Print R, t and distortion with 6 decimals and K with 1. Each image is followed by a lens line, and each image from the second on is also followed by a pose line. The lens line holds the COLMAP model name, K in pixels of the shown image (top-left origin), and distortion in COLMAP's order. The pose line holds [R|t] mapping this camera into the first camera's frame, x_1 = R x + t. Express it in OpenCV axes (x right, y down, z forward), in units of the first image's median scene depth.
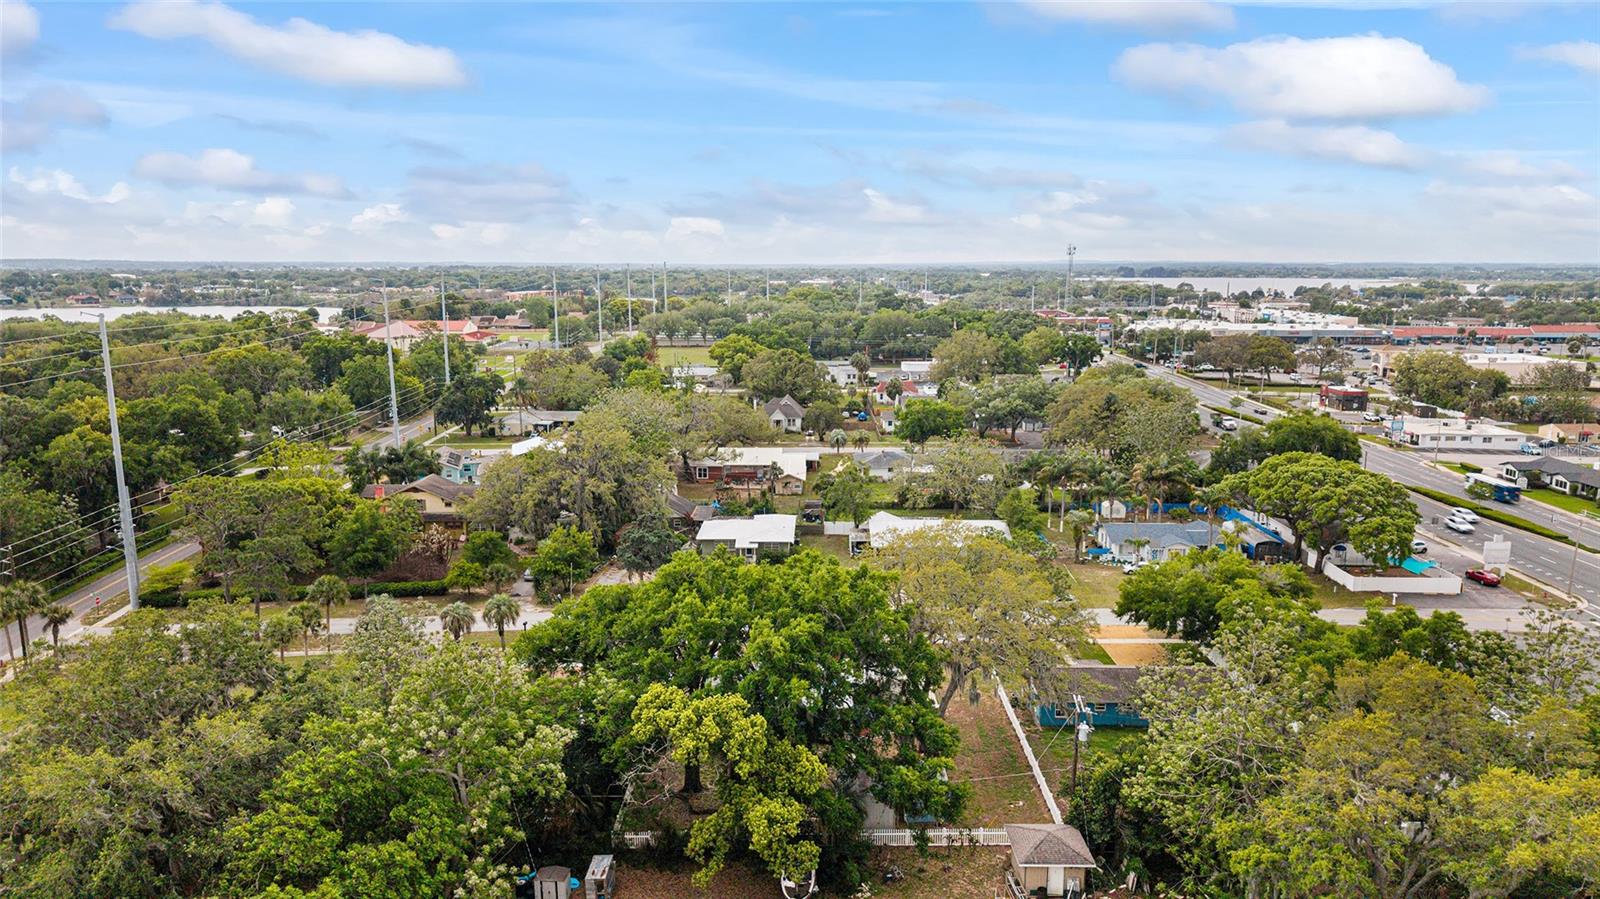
lens RADIAL K [[1059.0, 0, 800.0], [0, 1059.0, 449.5], [0, 0, 1]] dist [0.061712, -0.102054]
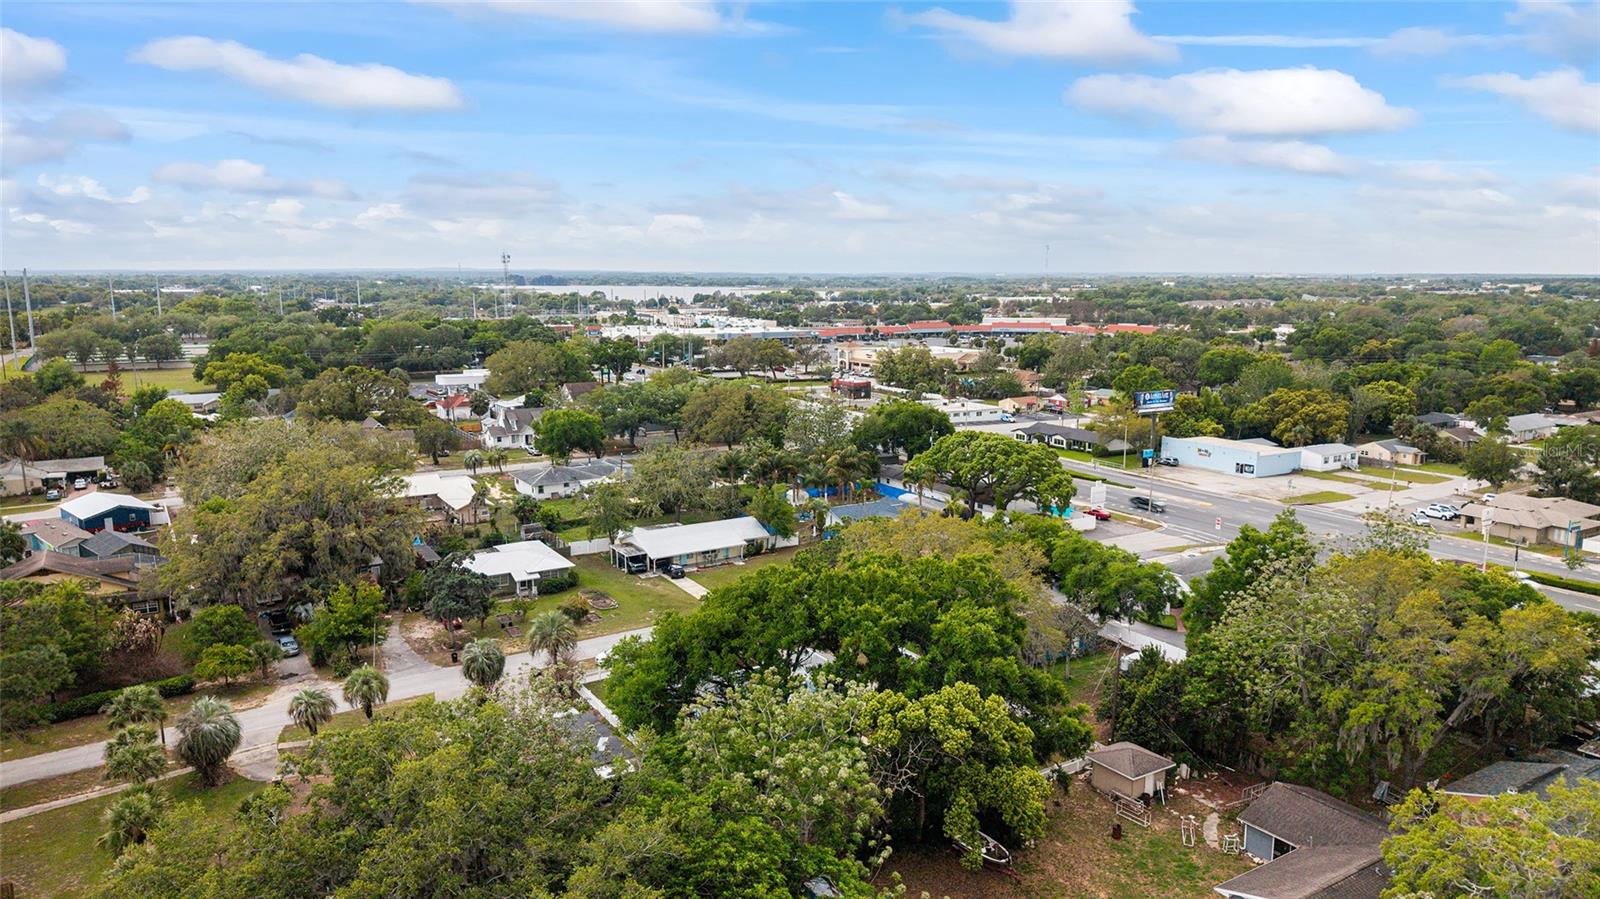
lens RADIAL K [[1059.0, 0, 800.0], [0, 1059.0, 449.5], [0, 0, 1]] dist [0.061712, -0.102054]
pose [[0.835295, -0.086869, 0.542897, -0.185840], [0.090757, 0.995679, 0.019681, -0.009045], [-0.542260, 0.032832, 0.839569, 0.048255]]
